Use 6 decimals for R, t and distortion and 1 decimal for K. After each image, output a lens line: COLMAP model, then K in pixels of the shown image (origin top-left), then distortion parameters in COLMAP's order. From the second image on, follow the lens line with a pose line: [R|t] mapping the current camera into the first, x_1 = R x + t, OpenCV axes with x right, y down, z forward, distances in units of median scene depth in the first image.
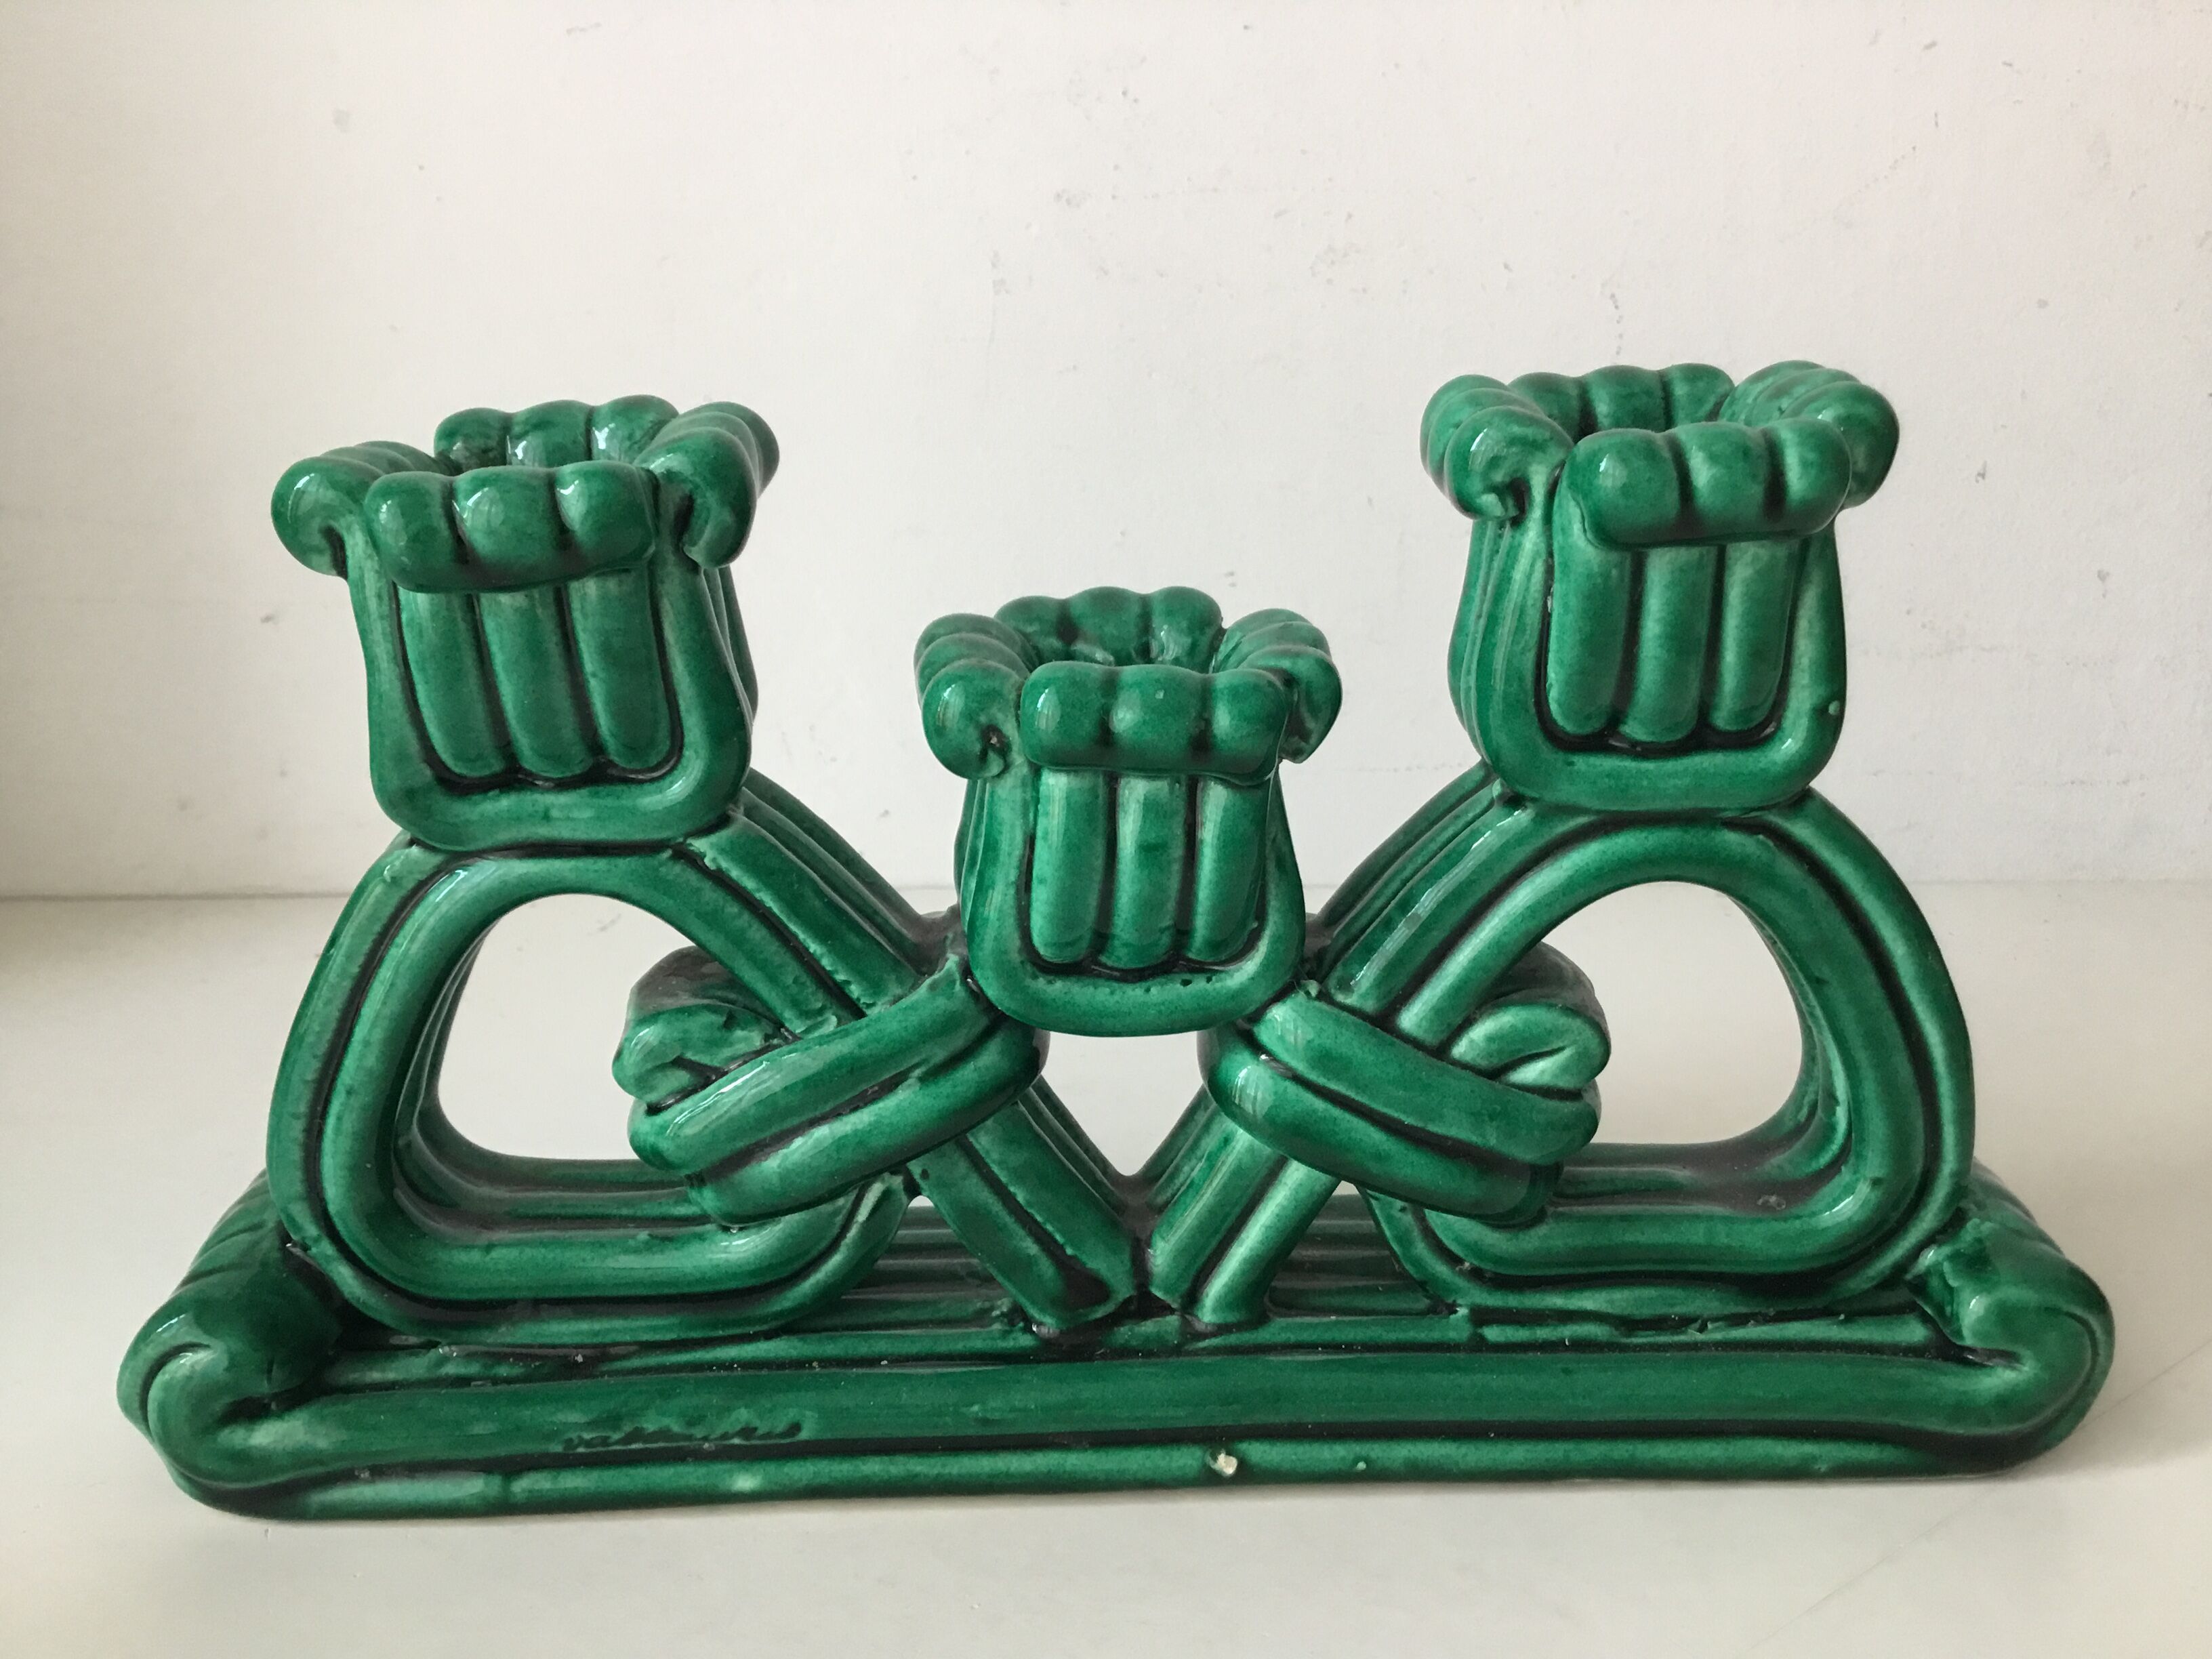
lens RADIAL K [[2088.4, 0, 1115.7], [0, 2088.4, 832.4], [0, 0, 1]] dist [0.137780, -0.356356]
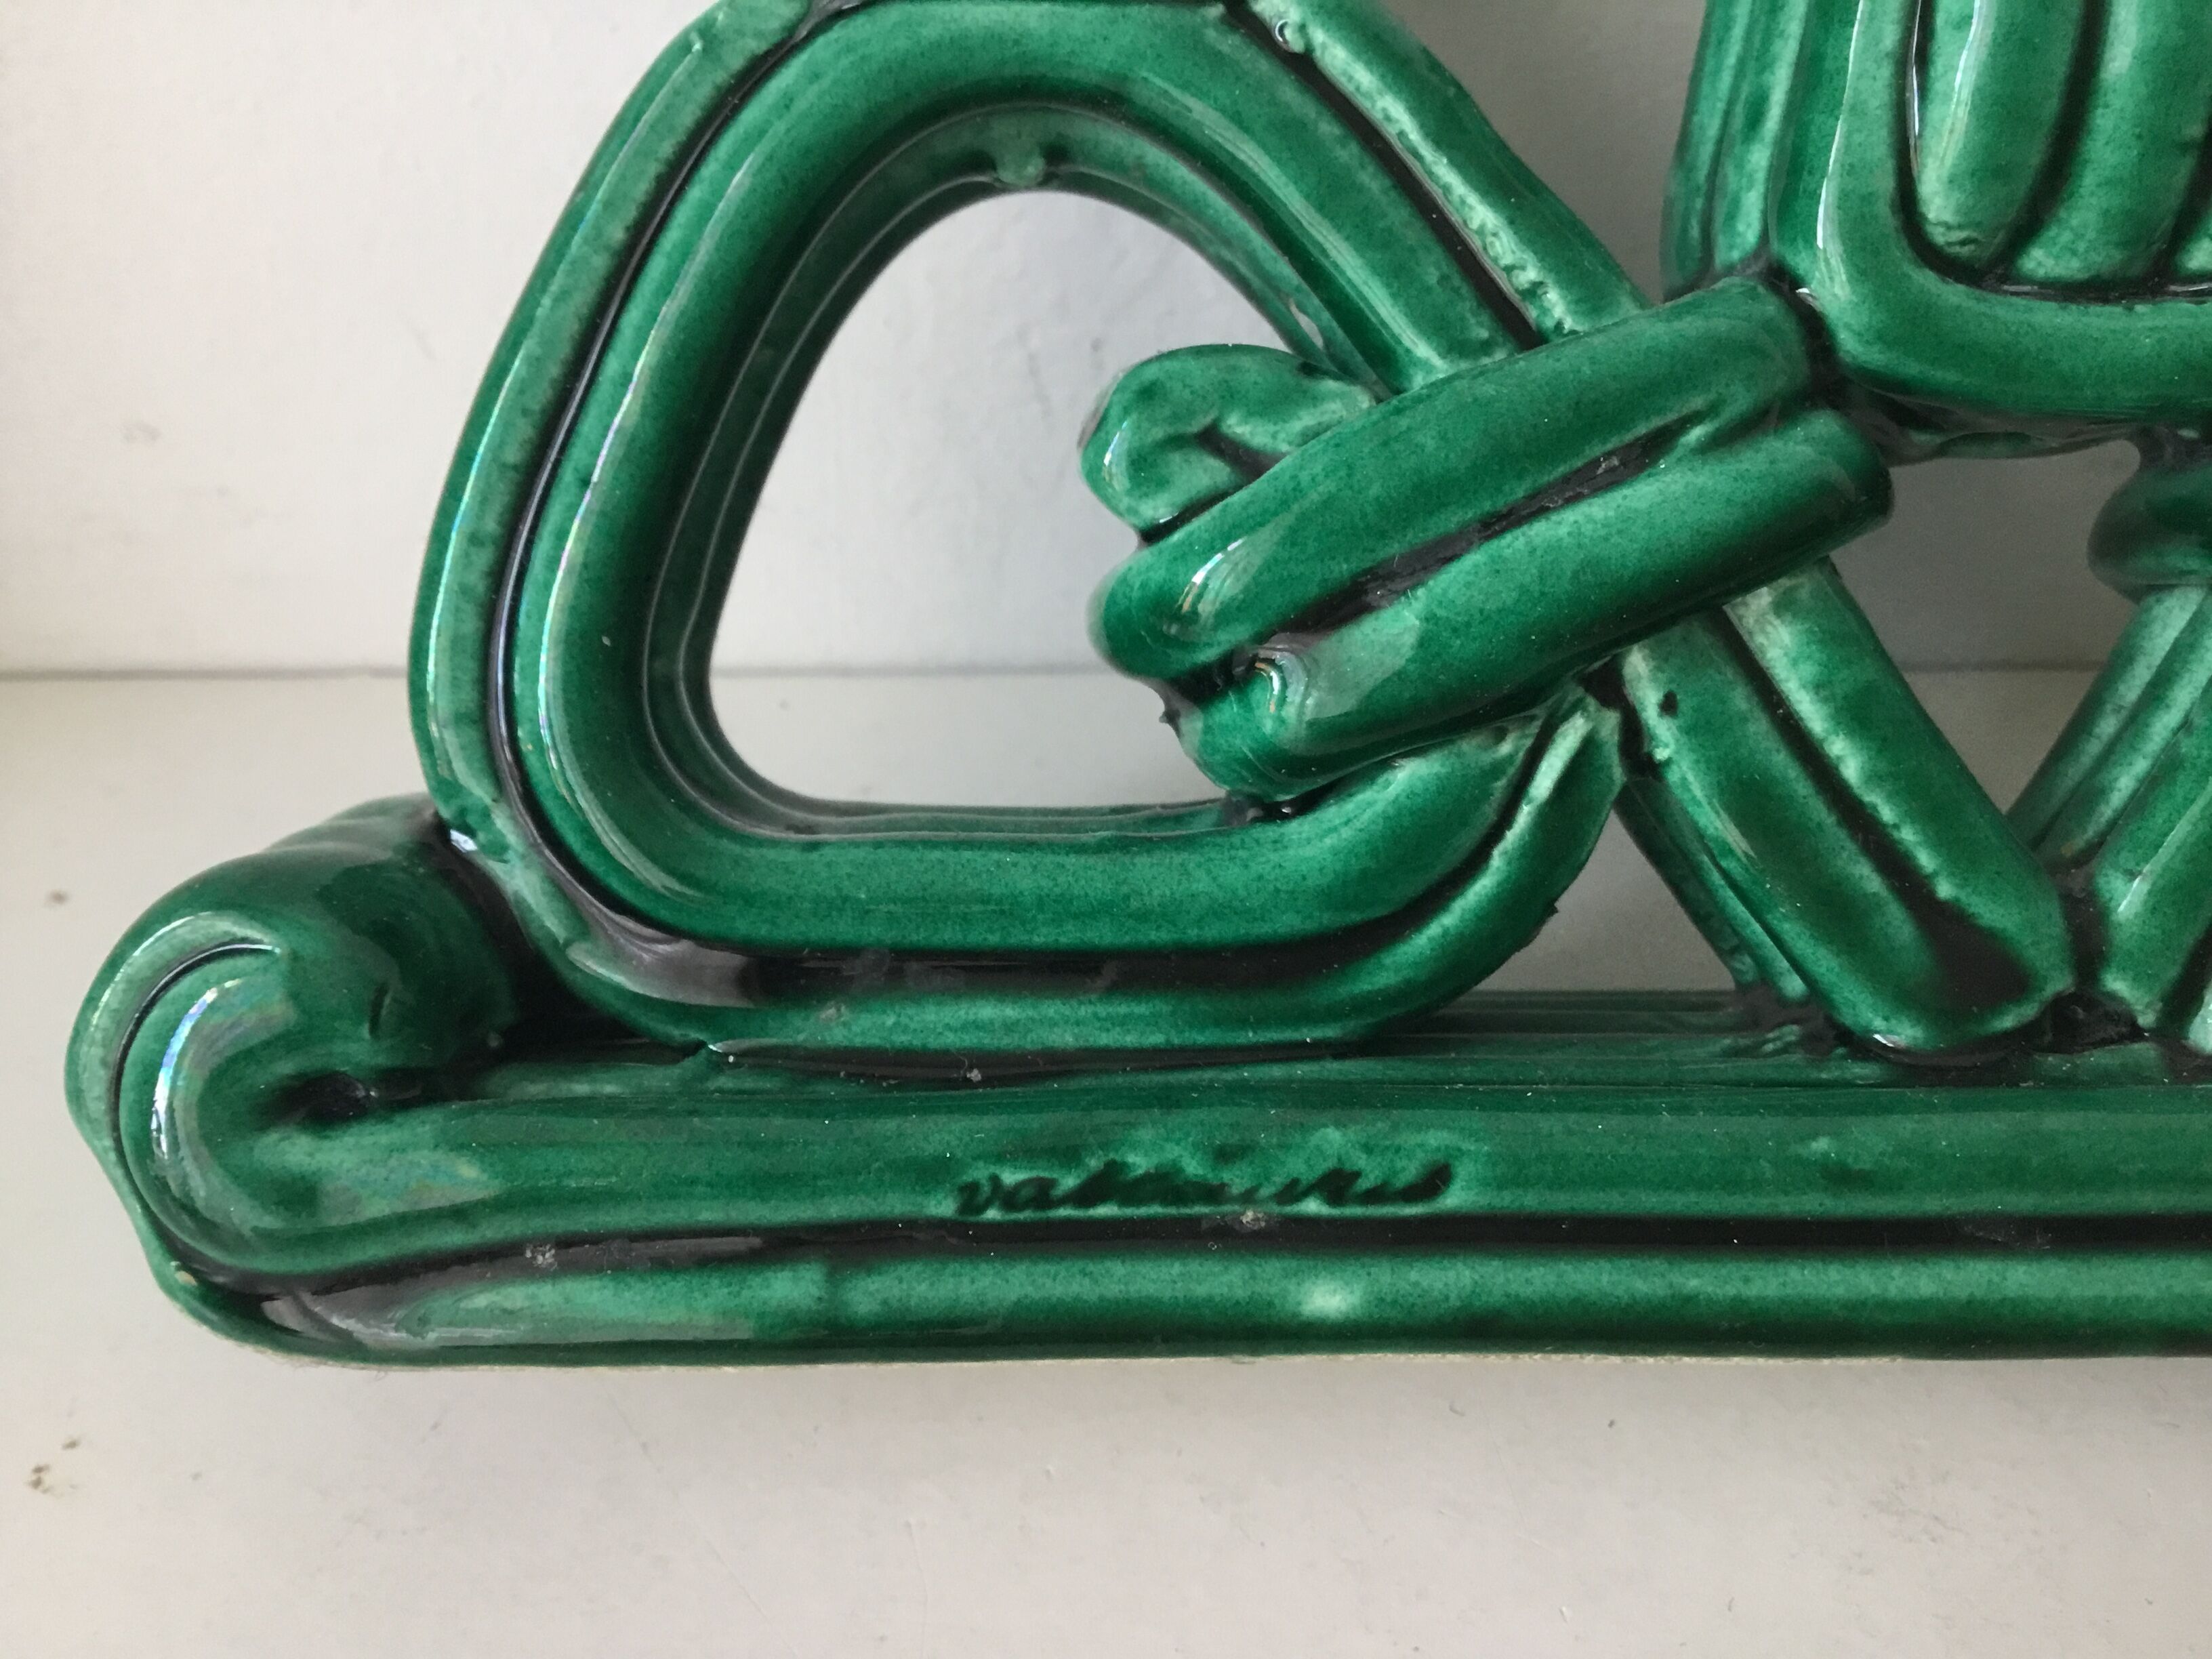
lens RADIAL K [[2088.4, 0, 1115.7], [0, 2088.4, 832.4], [0, 0, 1]] dist [0.137780, -0.356356]
pose [[0.999002, 0.009185, -0.043700, -0.204842], [-0.019754, 0.968559, -0.247999, 0.326272], [0.040048, 0.248615, 0.967774, 0.515433]]
